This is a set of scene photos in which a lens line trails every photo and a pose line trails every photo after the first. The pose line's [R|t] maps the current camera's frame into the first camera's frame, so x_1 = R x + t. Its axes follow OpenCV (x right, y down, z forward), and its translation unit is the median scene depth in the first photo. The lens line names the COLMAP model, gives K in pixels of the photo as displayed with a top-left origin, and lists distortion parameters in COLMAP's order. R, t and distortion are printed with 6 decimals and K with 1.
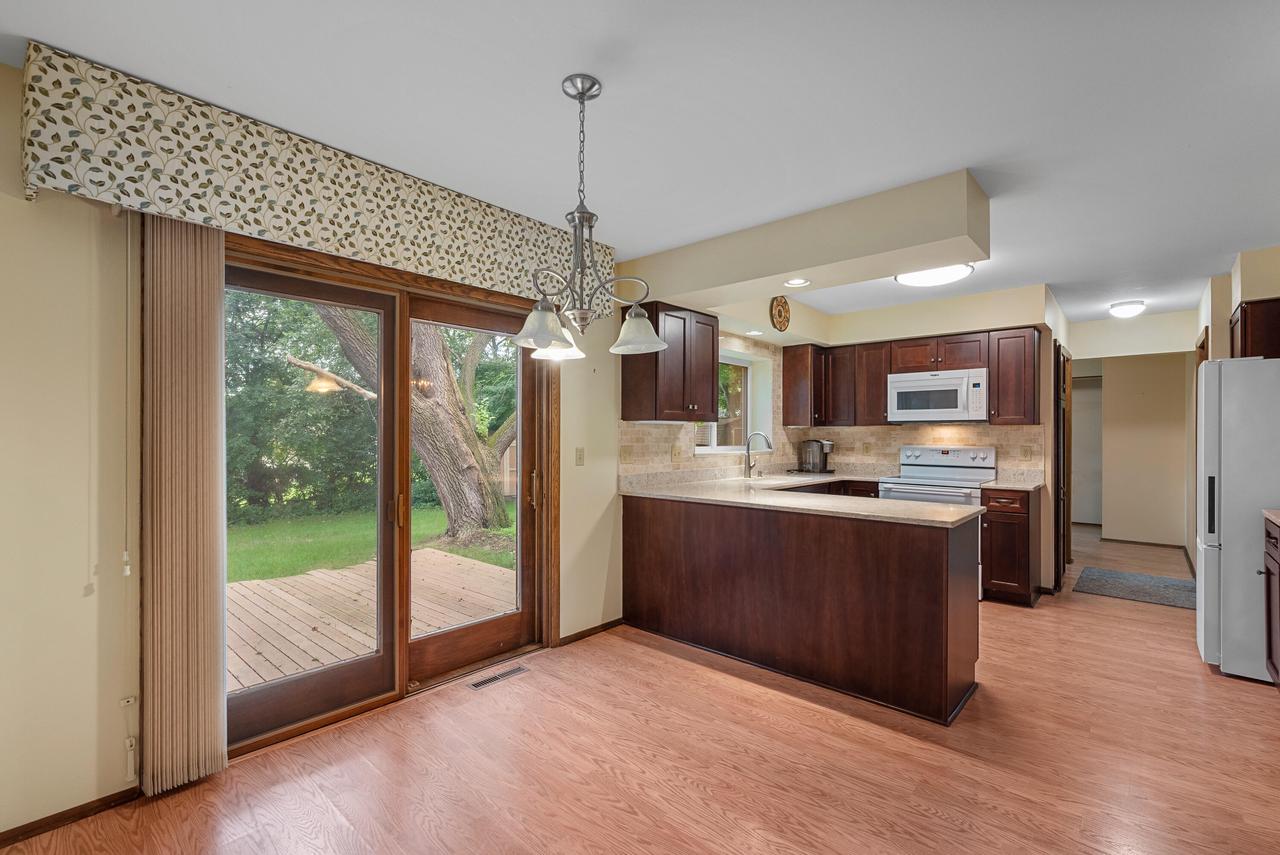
lens RADIAL K [[564.2, 0, 639.3], [0, 564.2, 431.5], [0, 0, 1]] dist [0.002076, 0.000398]
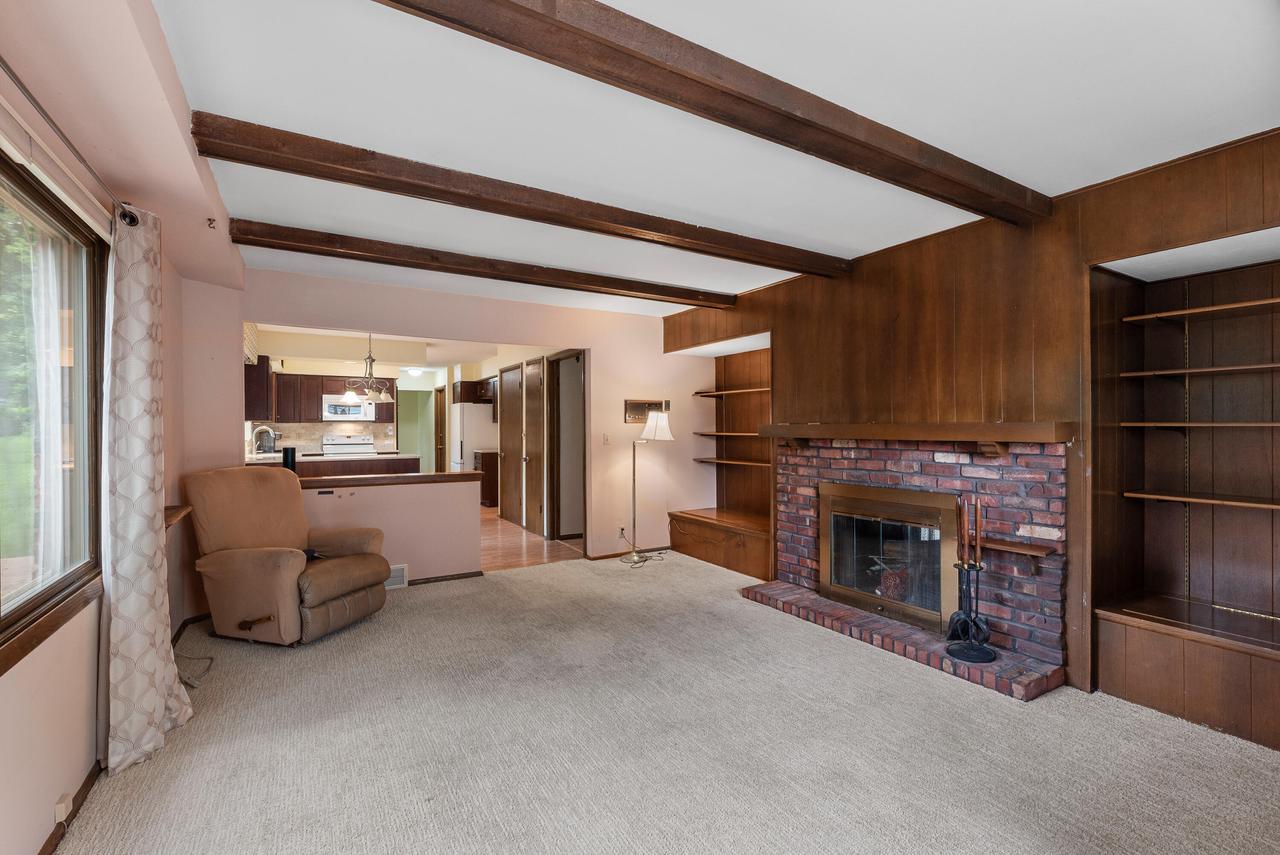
lens RADIAL K [[564.2, 0, 639.3], [0, 564.2, 431.5], [0, 0, 1]] dist [0.002076, 0.000398]
pose [[0.294651, -0.012485, 0.955523, -1.034487], [-0.000275, 0.999913, 0.013150, -0.007222], [-0.955605, -0.004138, 0.294622, -0.521409]]
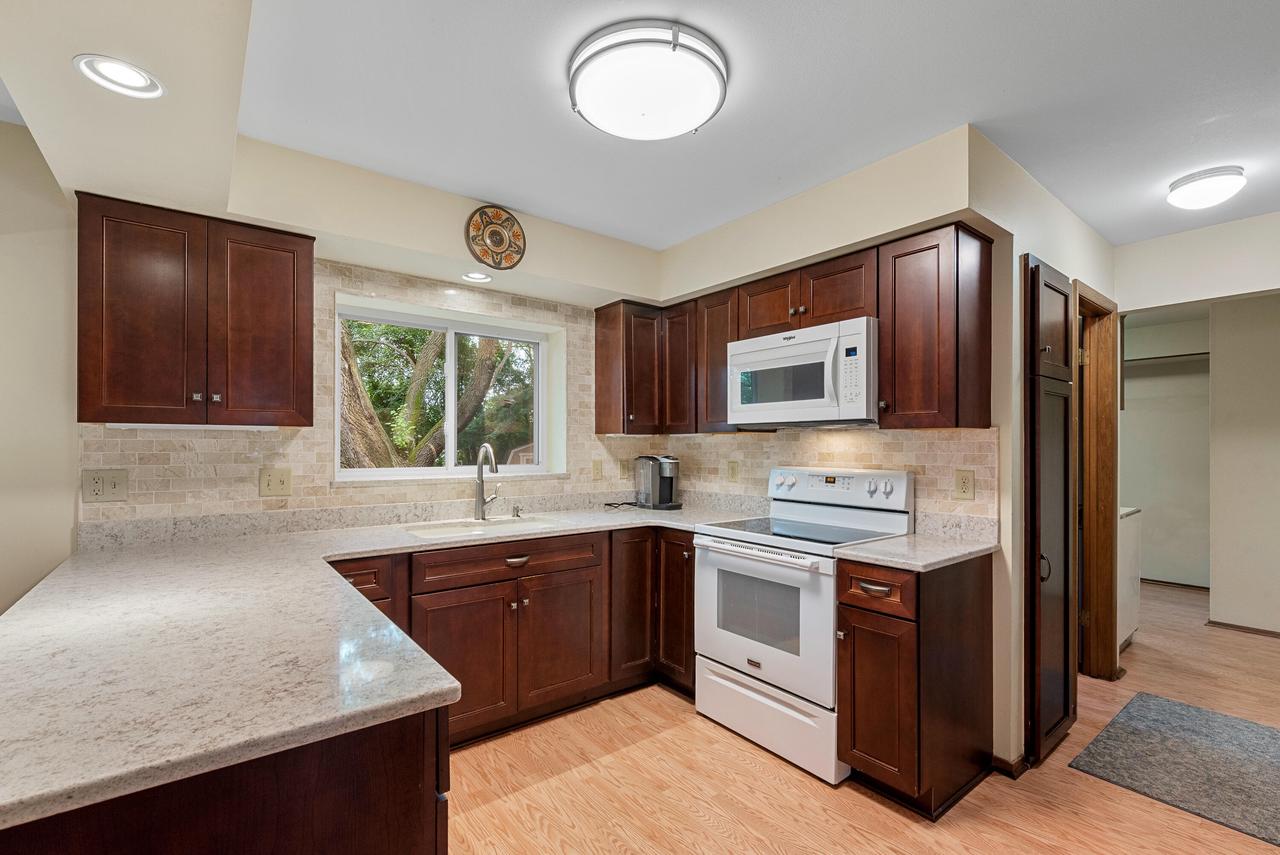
lens RADIAL K [[564.9, 0, 636.1], [0, 564.9, 442.7], [0, 0, 1]] dist [-0.000287, 0.000341]
pose [[0.984209, -0.002357, -0.176994, 0.473118], [0.002272, 0.999997, -0.000681, 0.000556], [0.176996, 0.000268, 0.984212, 0.440618]]
